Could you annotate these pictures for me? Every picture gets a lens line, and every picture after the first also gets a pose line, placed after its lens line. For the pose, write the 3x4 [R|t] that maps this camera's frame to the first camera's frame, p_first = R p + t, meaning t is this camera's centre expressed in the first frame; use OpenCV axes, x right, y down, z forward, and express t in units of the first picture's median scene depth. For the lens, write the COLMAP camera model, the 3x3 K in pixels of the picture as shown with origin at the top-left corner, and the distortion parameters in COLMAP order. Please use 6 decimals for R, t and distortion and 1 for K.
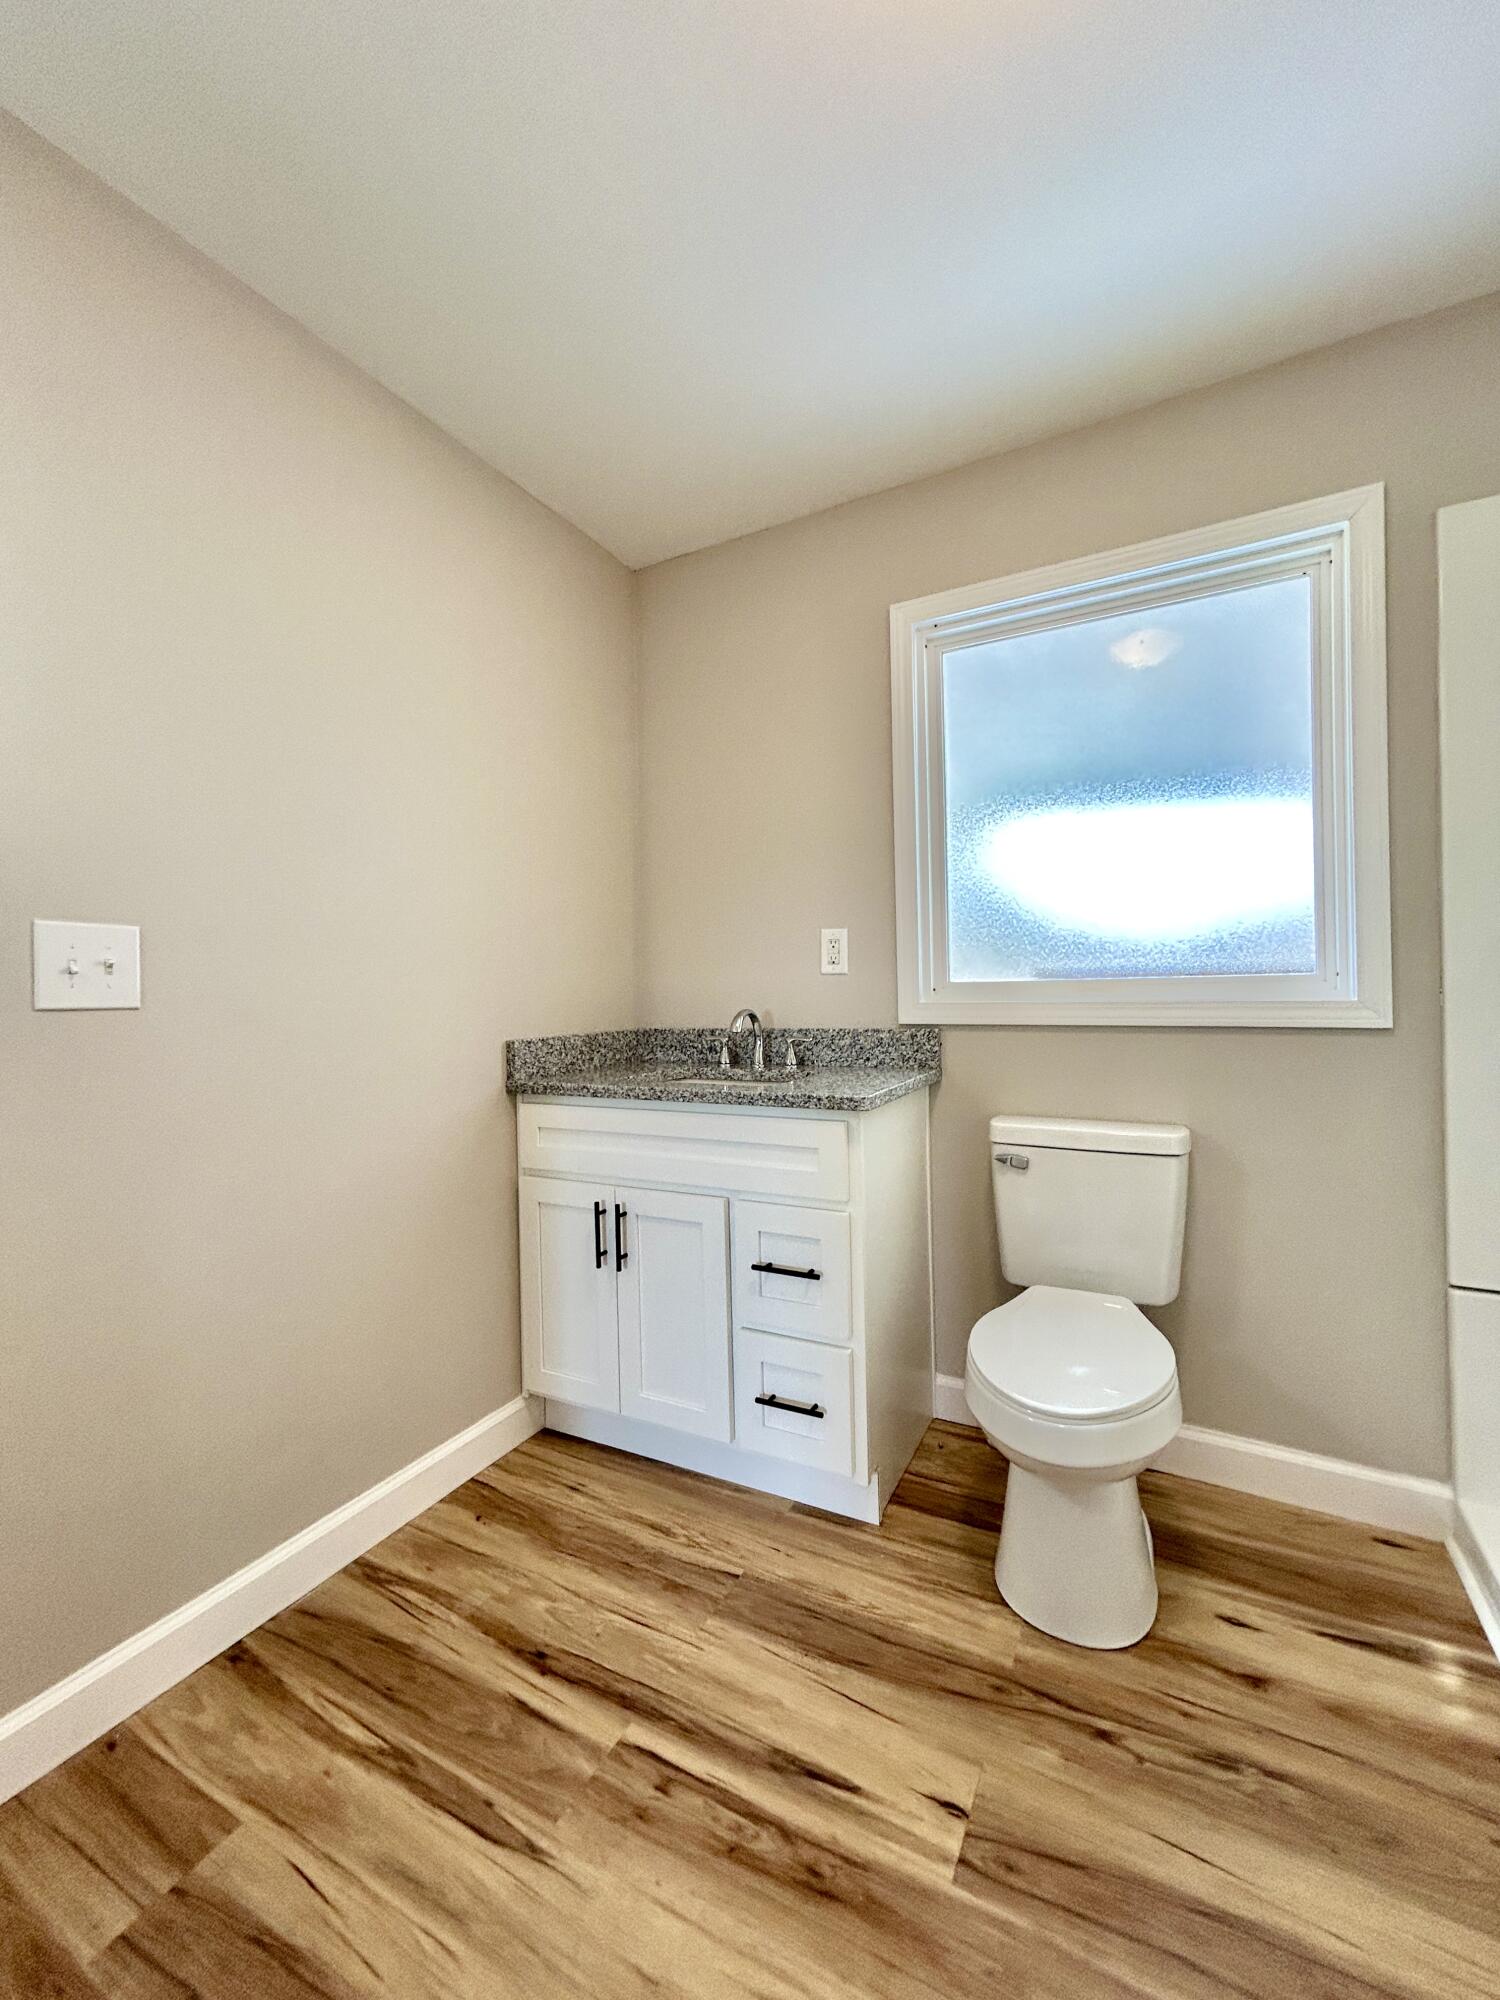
lens RADIAL K [[805.9, 0, 755.2], [0, 805.9, 992.0], [0, 0, 1]] dist [-0.005219, 0.002715]
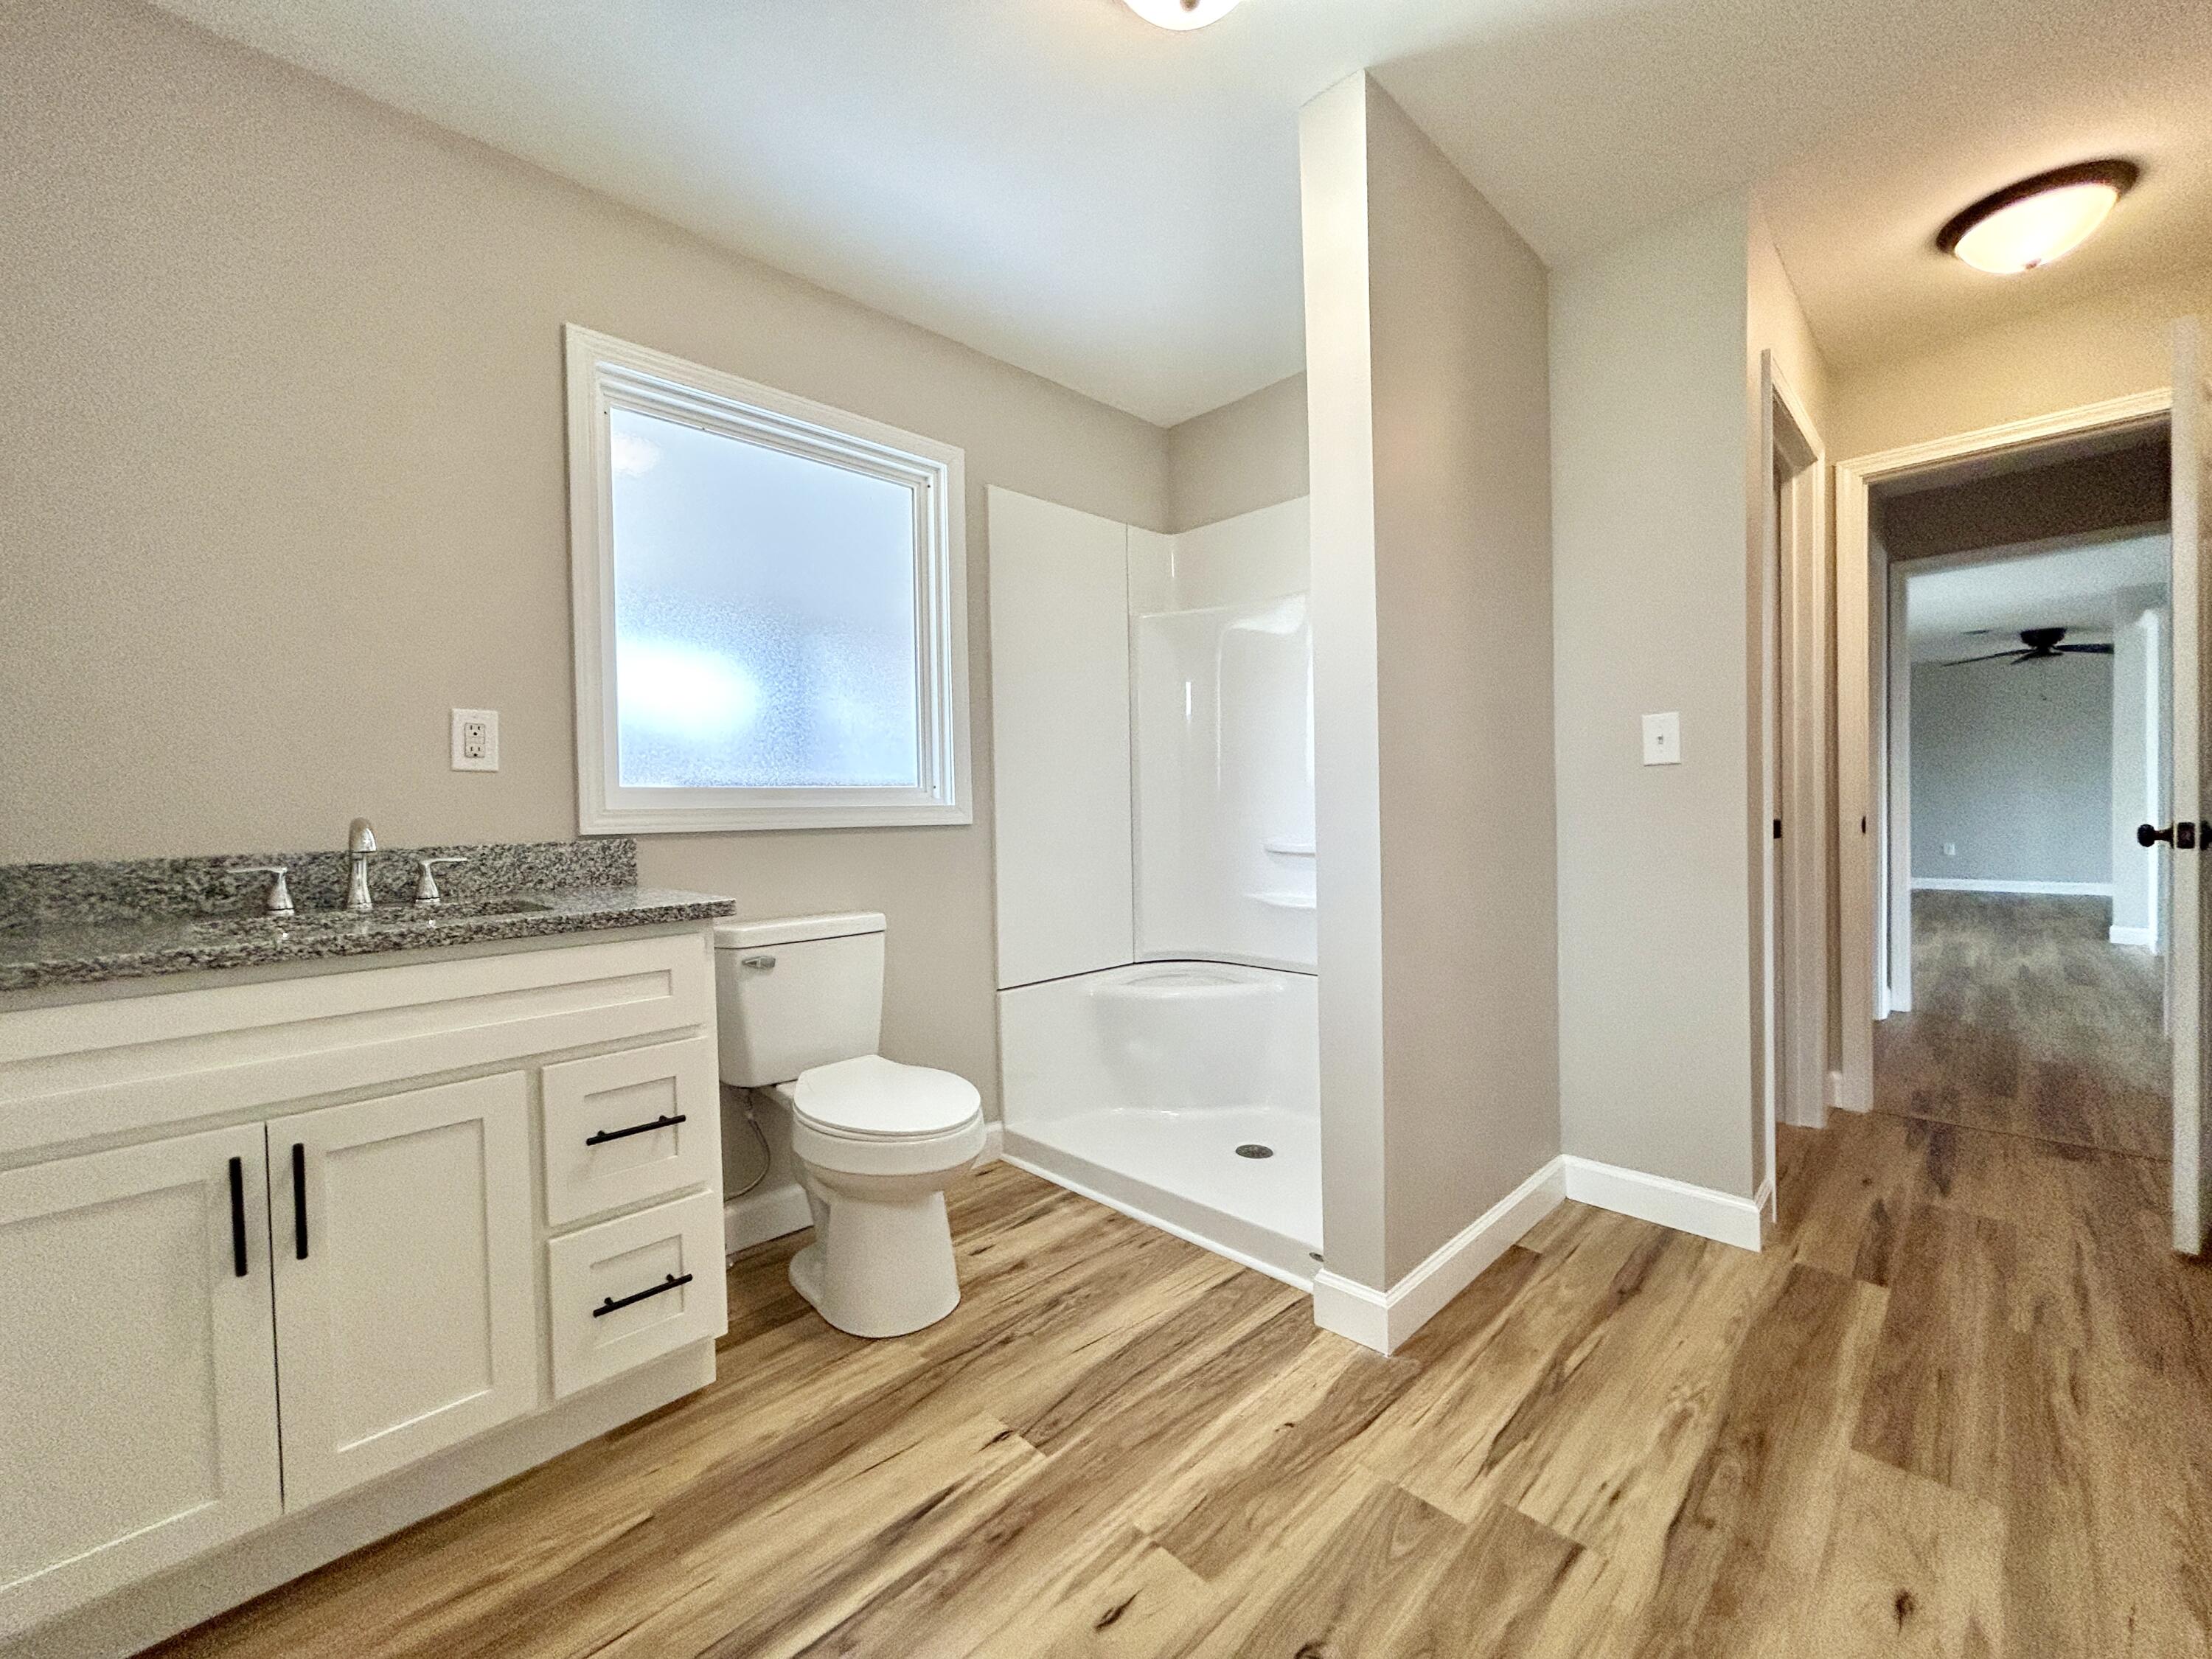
lens RADIAL K [[891.4, 0, 1102.0], [0, 891.4, 825.4], [0, 0, 1]] dist [-0.005219, 0.002715]
pose [[0.298444, -0.006013, 0.954408, -0.693565], [0.019816, 0.999804, 0.000103, 0.052857], [-0.954222, 0.018882, 0.298504, 0.292389]]
